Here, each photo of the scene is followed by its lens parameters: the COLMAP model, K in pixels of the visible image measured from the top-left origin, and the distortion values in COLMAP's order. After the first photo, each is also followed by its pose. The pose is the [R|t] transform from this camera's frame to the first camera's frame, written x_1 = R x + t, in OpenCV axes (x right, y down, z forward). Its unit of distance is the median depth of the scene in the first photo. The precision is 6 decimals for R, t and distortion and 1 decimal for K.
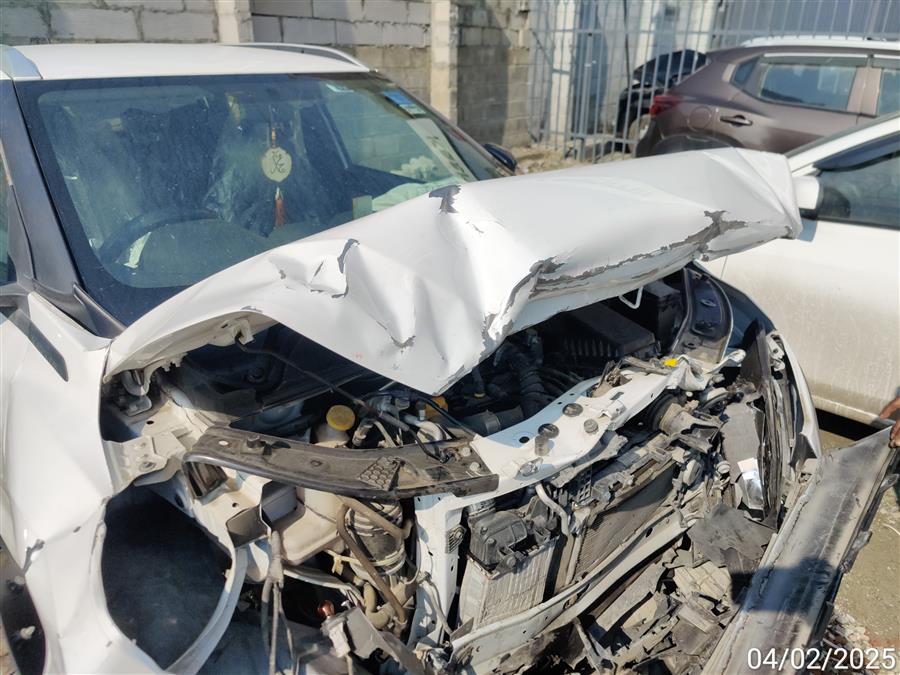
lens RADIAL K [[682.0, 0, 450.0], [0, 682.0, 337.5], [0, 0, 1]] dist [0.043519, -0.005439]
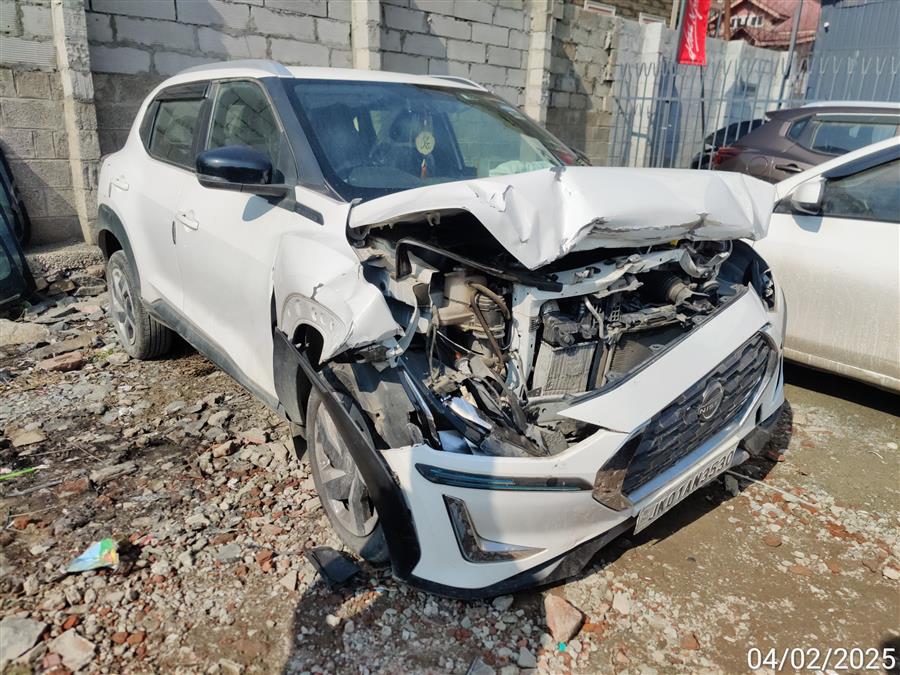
lens RADIAL K [[682.0, 0, 450.0], [0, 682.0, 337.5], [0, 0, 1]] dist [0.043519, -0.005439]
pose [[0.992085, 0.067192, -0.106080, -0.015344], [-0.077383, 0.992458, -0.095077, 0.400149], [0.098891, 0.102533, 0.989802, -0.560004]]
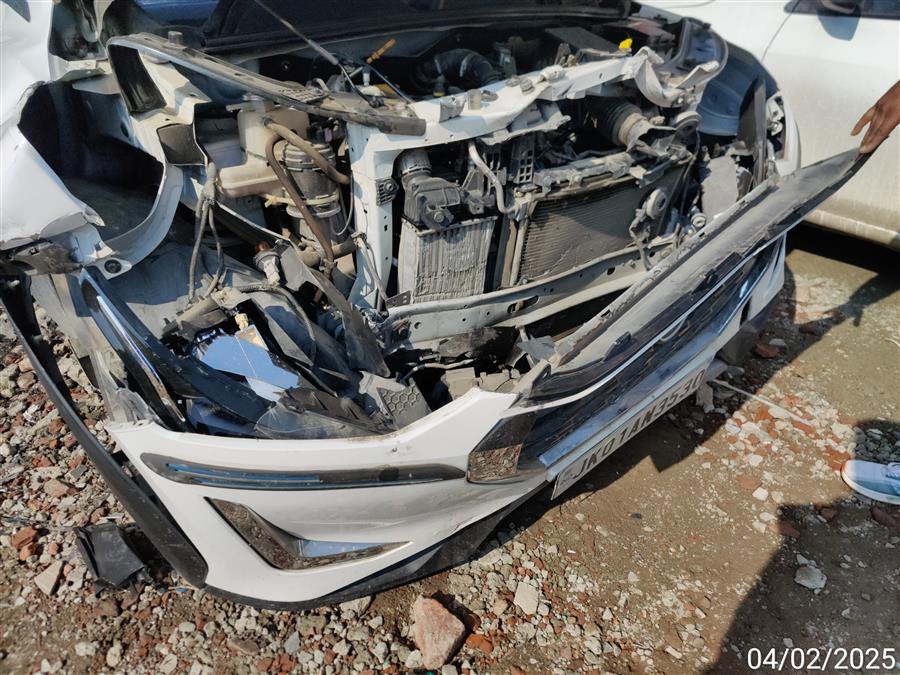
lens RADIAL K [[688.9, 0, 454.7], [0, 688.9, 341.2], [0, 0, 1]] dist [0.036058, 0.004539]
pose [[0.994639, 0.066174, -0.079465, 0.164649], [-0.055675, 0.990242, 0.127756, 0.299304], [0.087144, -0.122647, 0.988617, -0.041303]]
